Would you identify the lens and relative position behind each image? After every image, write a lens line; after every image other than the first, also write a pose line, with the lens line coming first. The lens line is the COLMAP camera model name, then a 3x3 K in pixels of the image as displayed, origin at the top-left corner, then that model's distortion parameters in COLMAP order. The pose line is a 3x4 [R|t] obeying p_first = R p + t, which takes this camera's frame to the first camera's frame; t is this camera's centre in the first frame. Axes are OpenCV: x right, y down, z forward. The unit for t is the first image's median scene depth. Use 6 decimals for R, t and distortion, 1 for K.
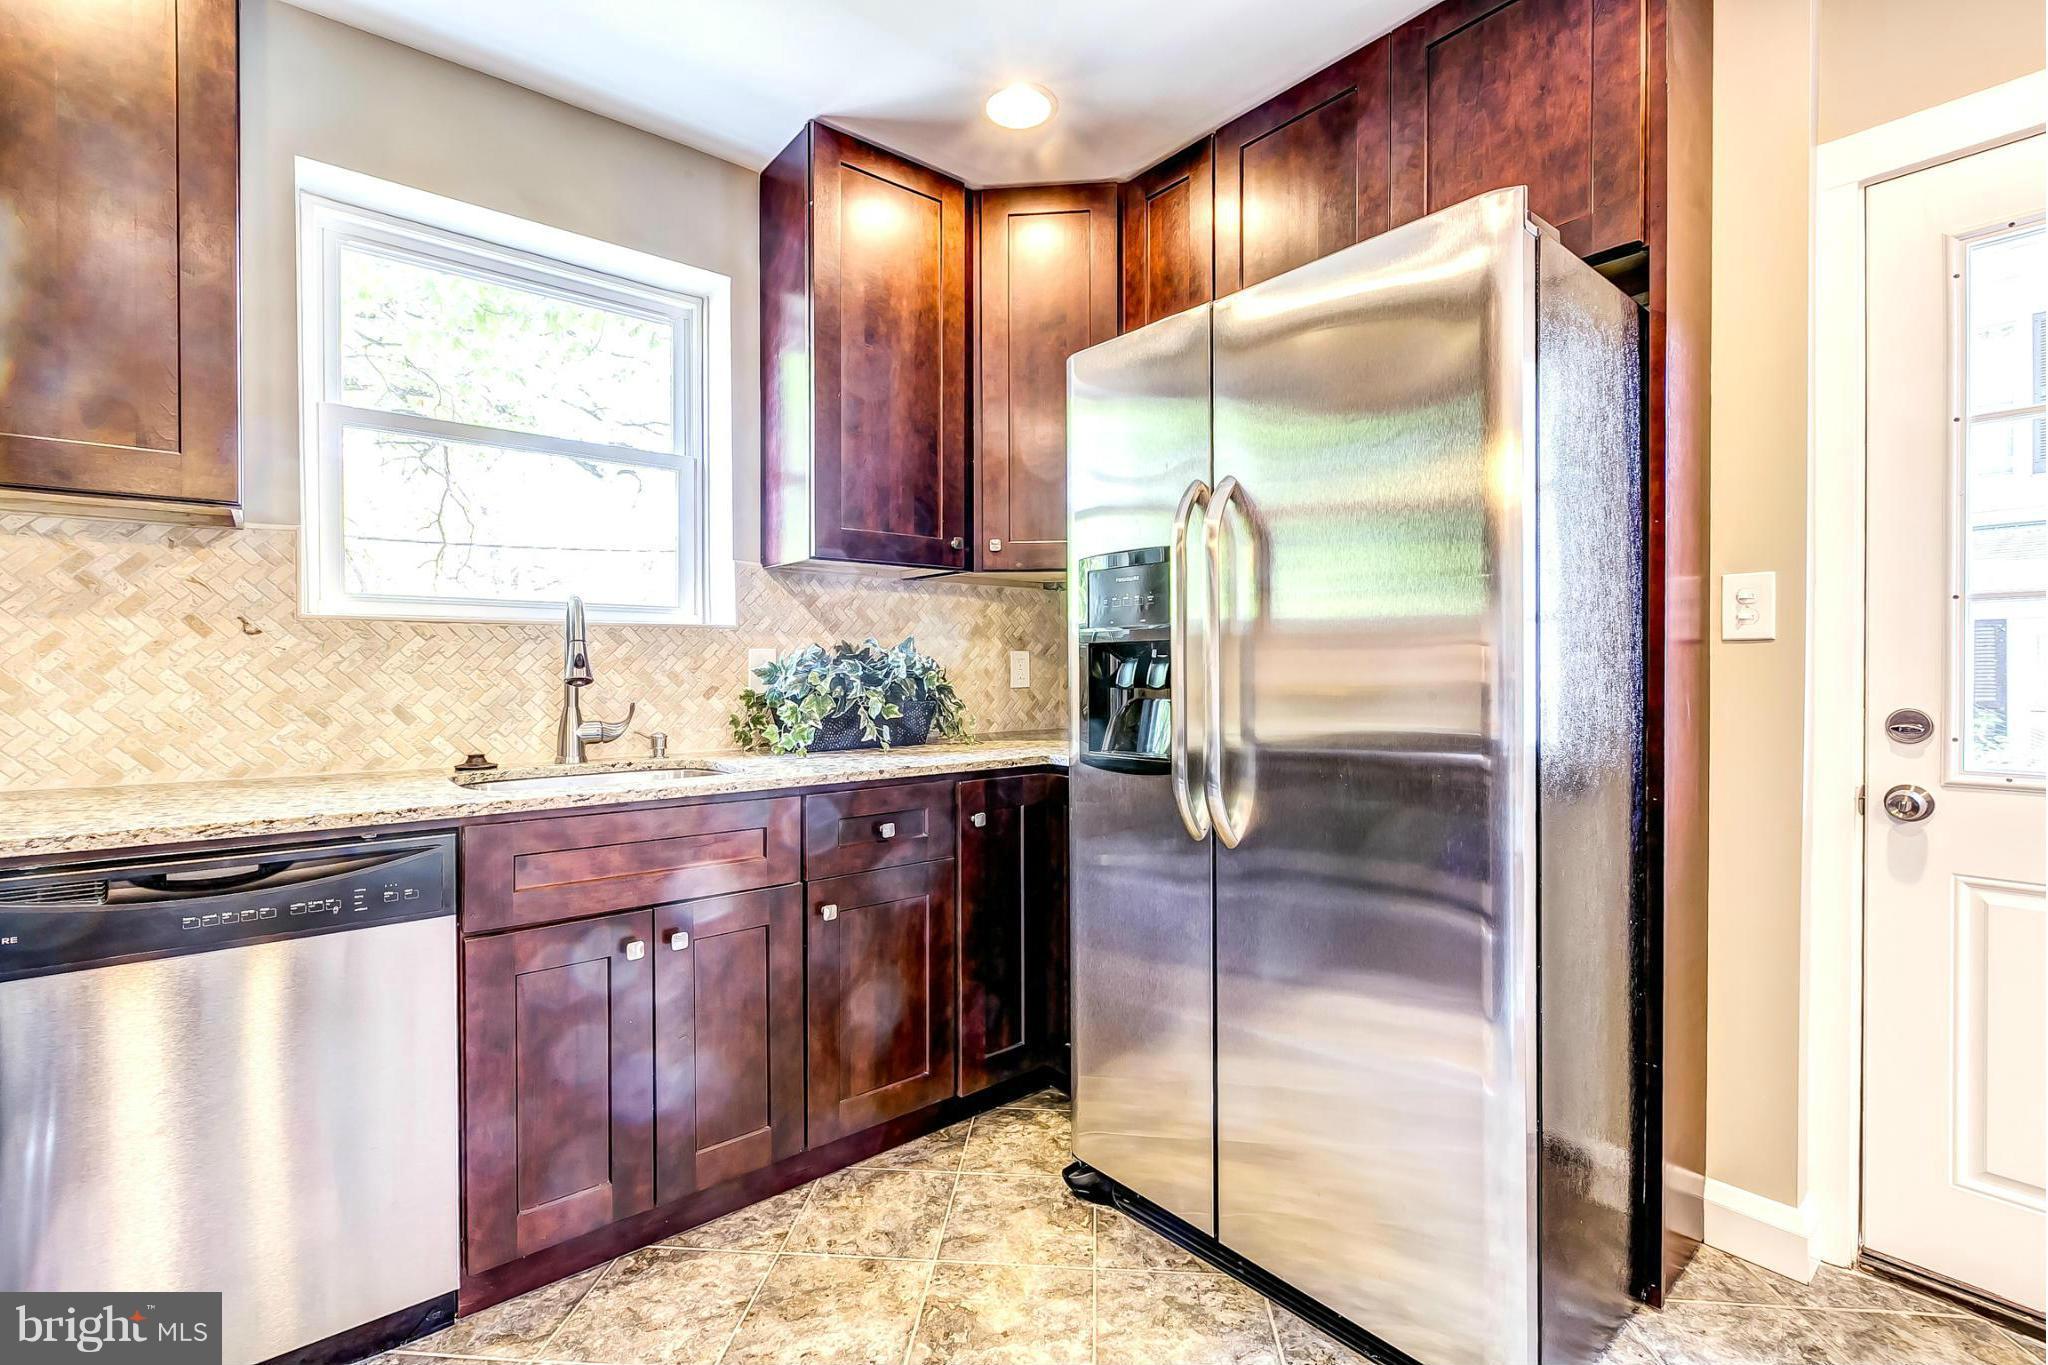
lens RADIAL K [[903.0, 0, 1026.6], [0, 903.0, 676.5], [0, 0, 1]] dist [-0.002643, -0.000365]
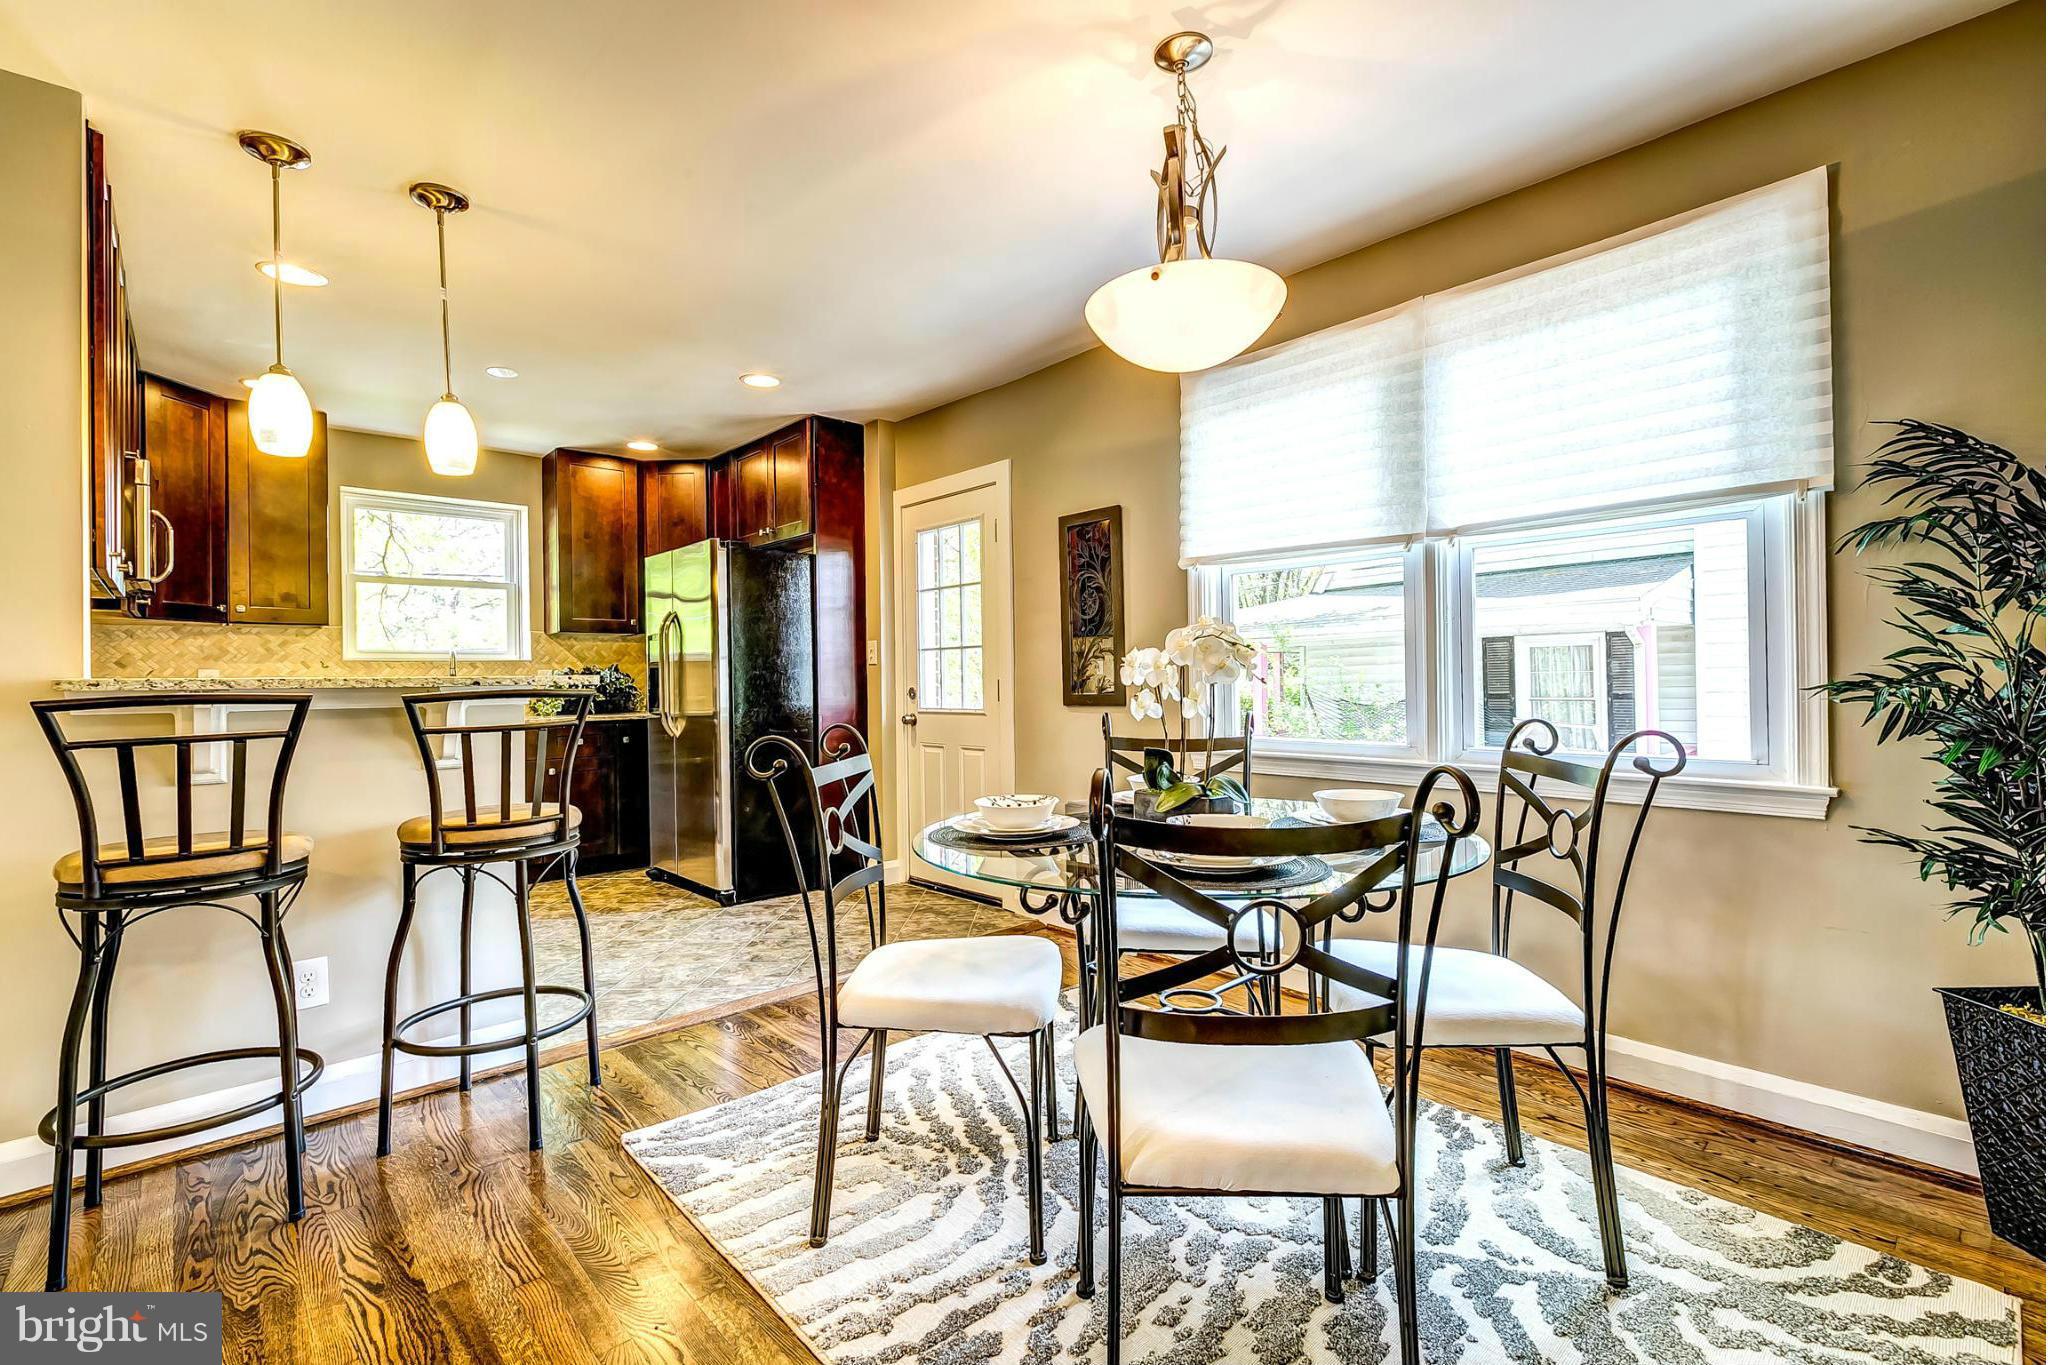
lens RADIAL K [[903.0, 0, 1026.8], [0, 903.0, 677.7], [0, 0, 1]] dist [-0.002643, -0.000365]
pose [[0.998867, -0.011169, 0.046260, 0.908101], [0.011643, 0.999882, -0.009991, 0.027078], [-0.046143, 0.010518, 0.998879, -1.468434]]
